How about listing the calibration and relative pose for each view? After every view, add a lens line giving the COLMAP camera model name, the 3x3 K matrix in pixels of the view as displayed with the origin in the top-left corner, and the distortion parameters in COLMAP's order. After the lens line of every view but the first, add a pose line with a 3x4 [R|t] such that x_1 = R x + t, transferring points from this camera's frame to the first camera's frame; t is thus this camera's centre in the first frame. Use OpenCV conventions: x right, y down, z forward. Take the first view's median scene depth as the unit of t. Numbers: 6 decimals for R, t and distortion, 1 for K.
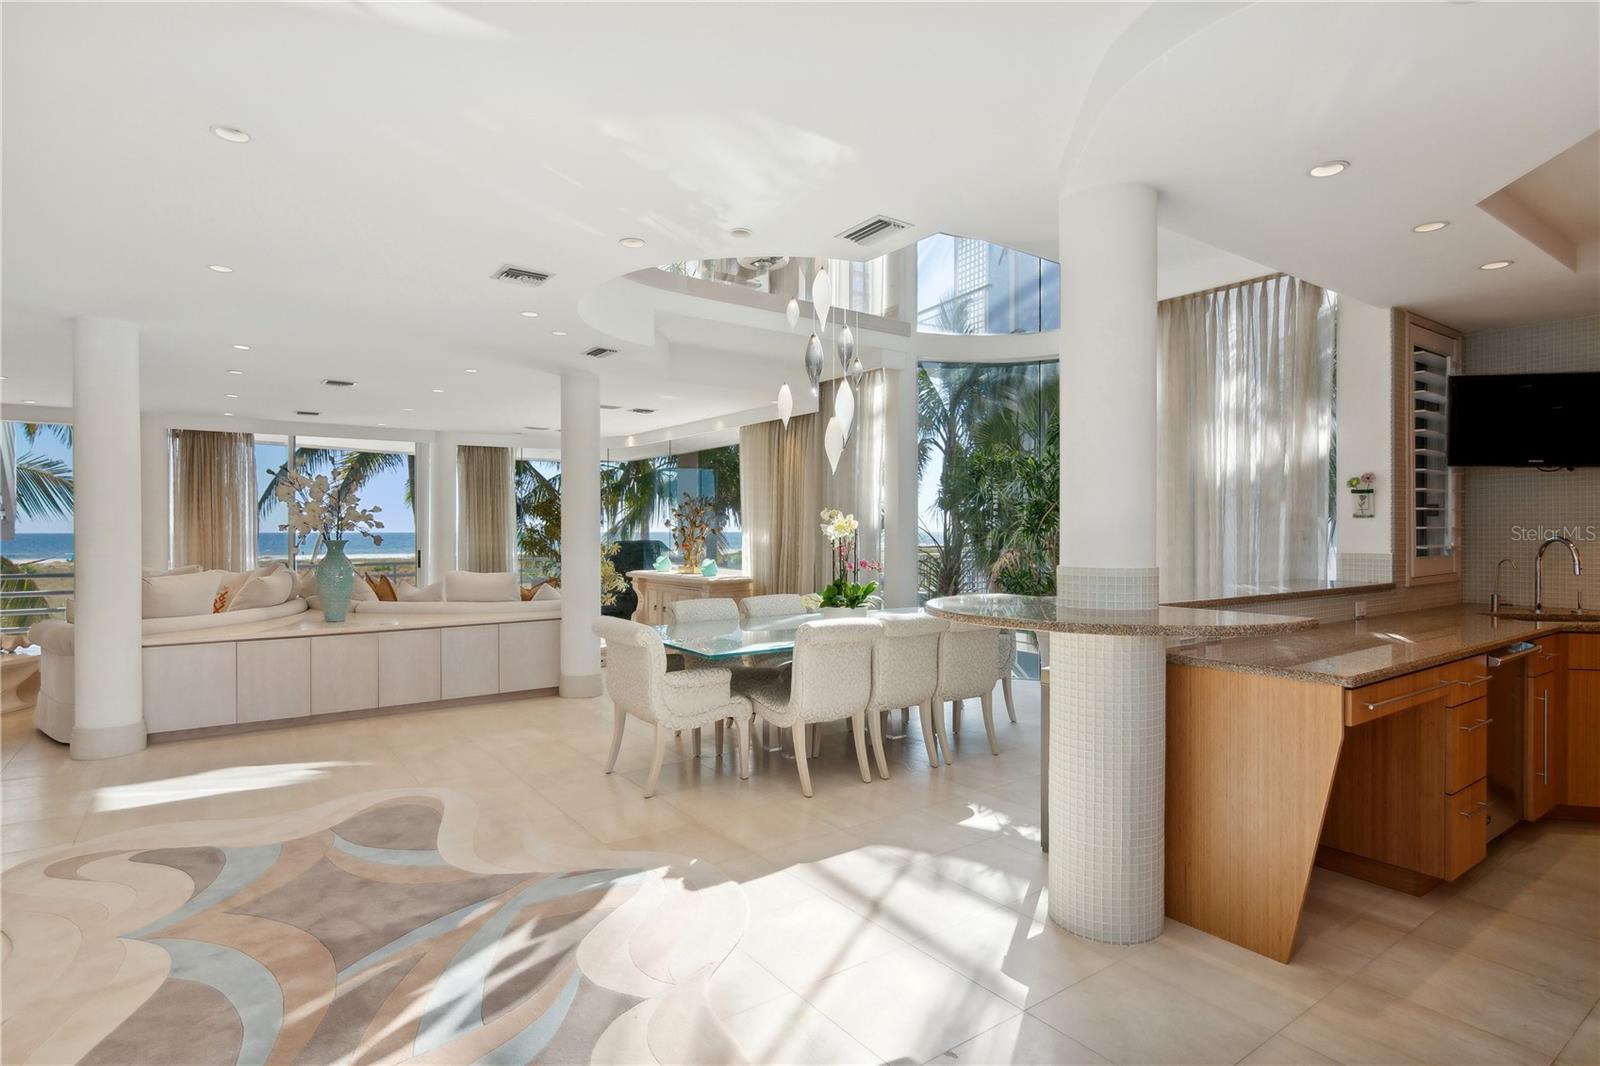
lens RADIAL K [[830.3, 0, 800.0], [0, 830.3, 533.0], [0, 0, 1]] dist [-0.019254, -0.000242]
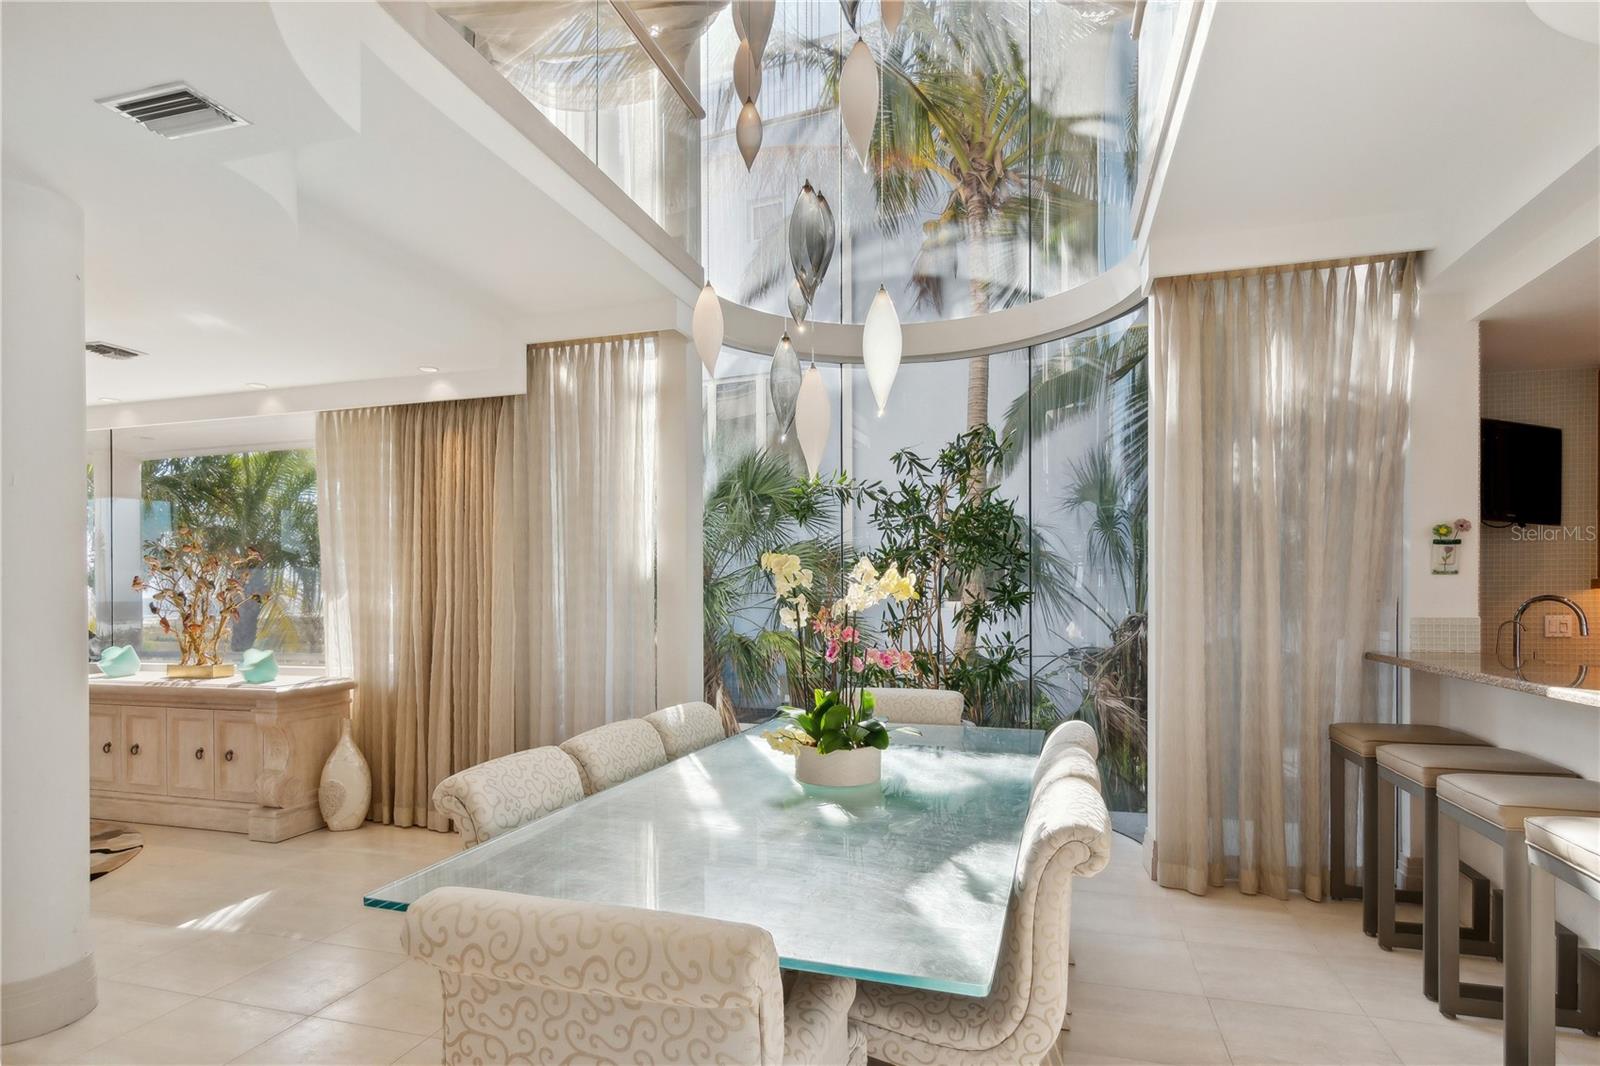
lens RADIAL K [[821.2, 0, 800.1], [0, 821.2, 610.8], [0, 0, 1]] dist [-0.000475, -0.000040]
pose [[0.788897, -0.018635, 0.614243, -0.157712], [0.008746, 0.999779, 0.019098, -0.001511], [-0.614463, -0.009694, 0.788886, 0.356216]]
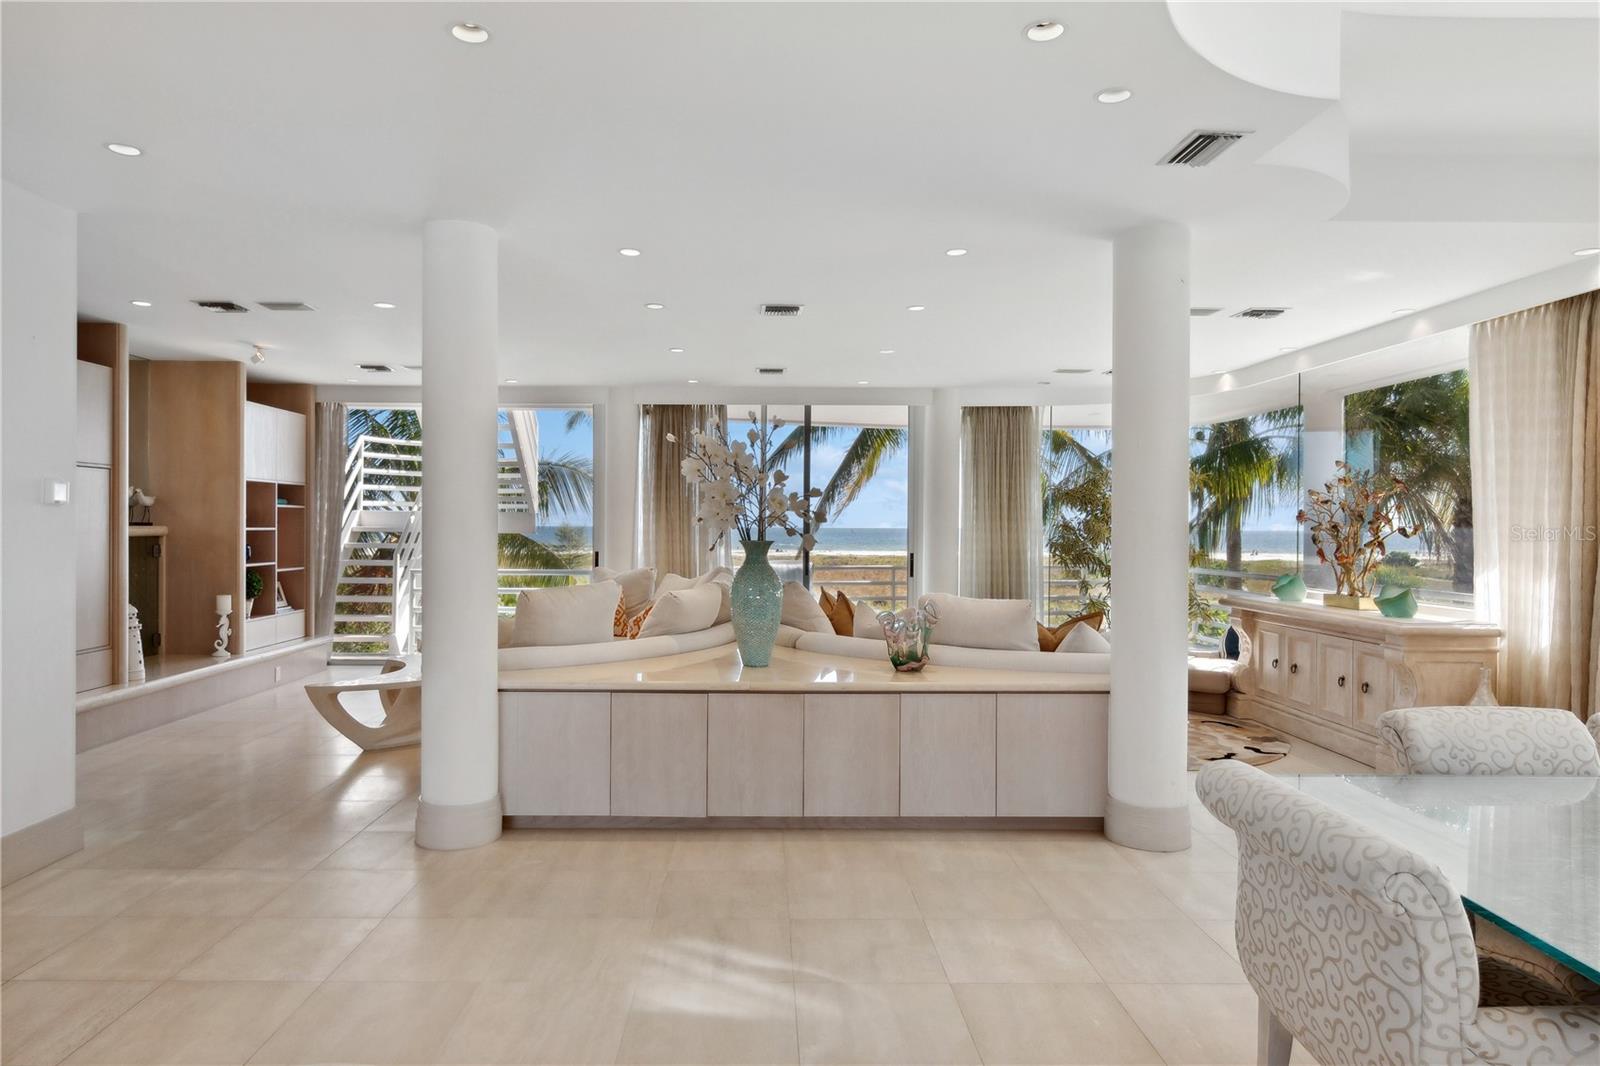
lens RADIAL K [[941.1, 0, 800.0], [0, 941.1, 533.0], [0, 0, 1]] dist [0.005153, 0.001541]
pose [[0.827871, 0.010651, -0.560817, -0.086435], [-0.009078, 0.999943, 0.005589, -0.001019], [0.560845, 0.000464, 0.827921, 0.290744]]
